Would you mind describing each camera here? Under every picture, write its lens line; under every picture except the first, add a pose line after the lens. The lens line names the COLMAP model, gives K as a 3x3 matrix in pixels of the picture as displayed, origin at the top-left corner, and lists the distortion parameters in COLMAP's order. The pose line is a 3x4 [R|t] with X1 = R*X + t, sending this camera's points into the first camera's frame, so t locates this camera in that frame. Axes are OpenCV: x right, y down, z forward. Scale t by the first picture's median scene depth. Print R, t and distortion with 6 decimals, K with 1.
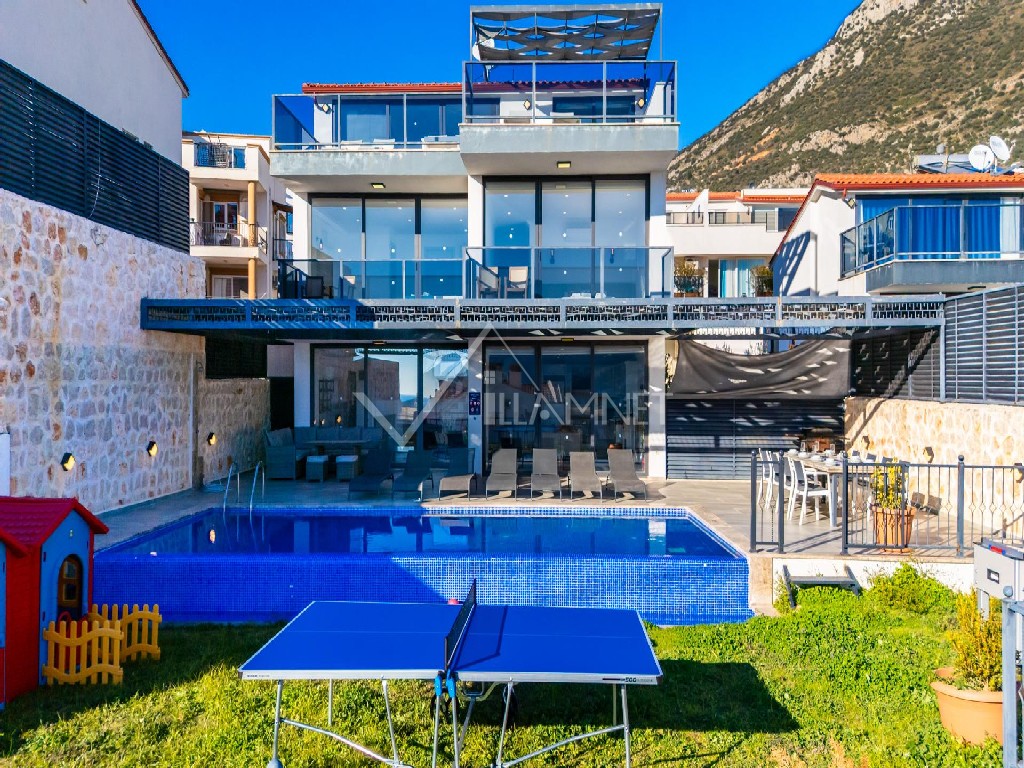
lens RADIAL K [[696.8, 0, 512.0], [0, 696.8, 384.0], [0, 0, 1]] dist [0.001703, 0.000531]
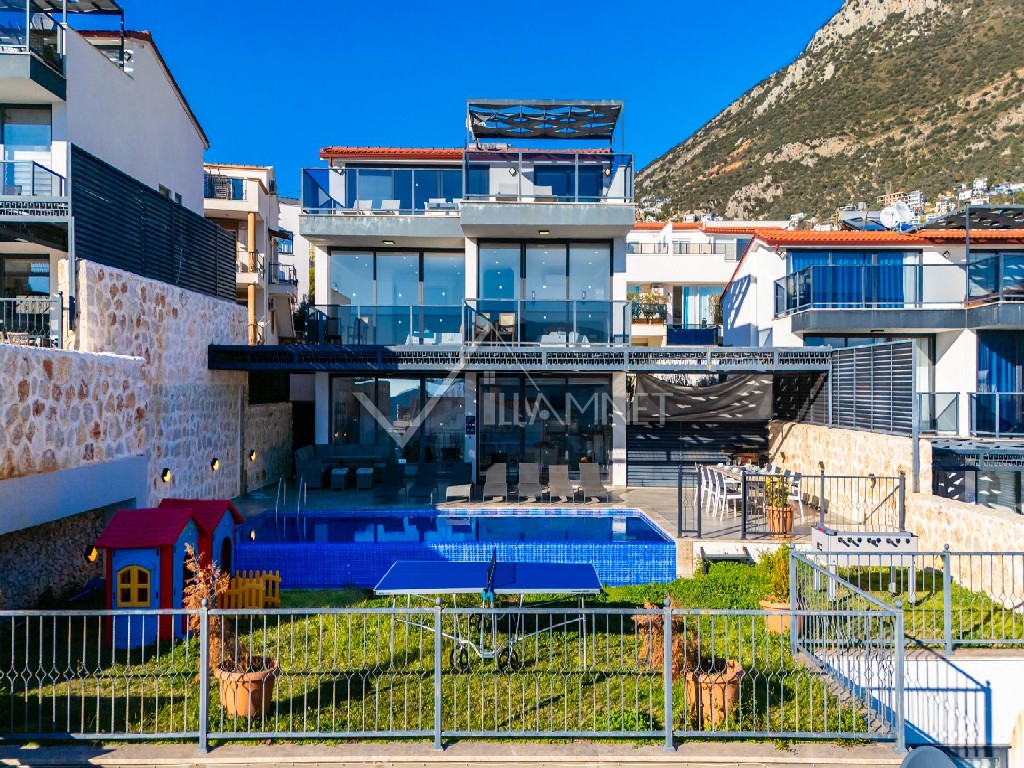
lens RADIAL K [[729.2, 0, 512.0], [0, 729.2, 384.0], [0, 0, 1]] dist [0.004731, 0.001098]
pose [[0.999245, 0.001337, 0.038828, -0.031195], [-0.001069, 0.999975, -0.006926, -0.035868], [-0.038836, 0.006880, 0.999222, -0.280144]]
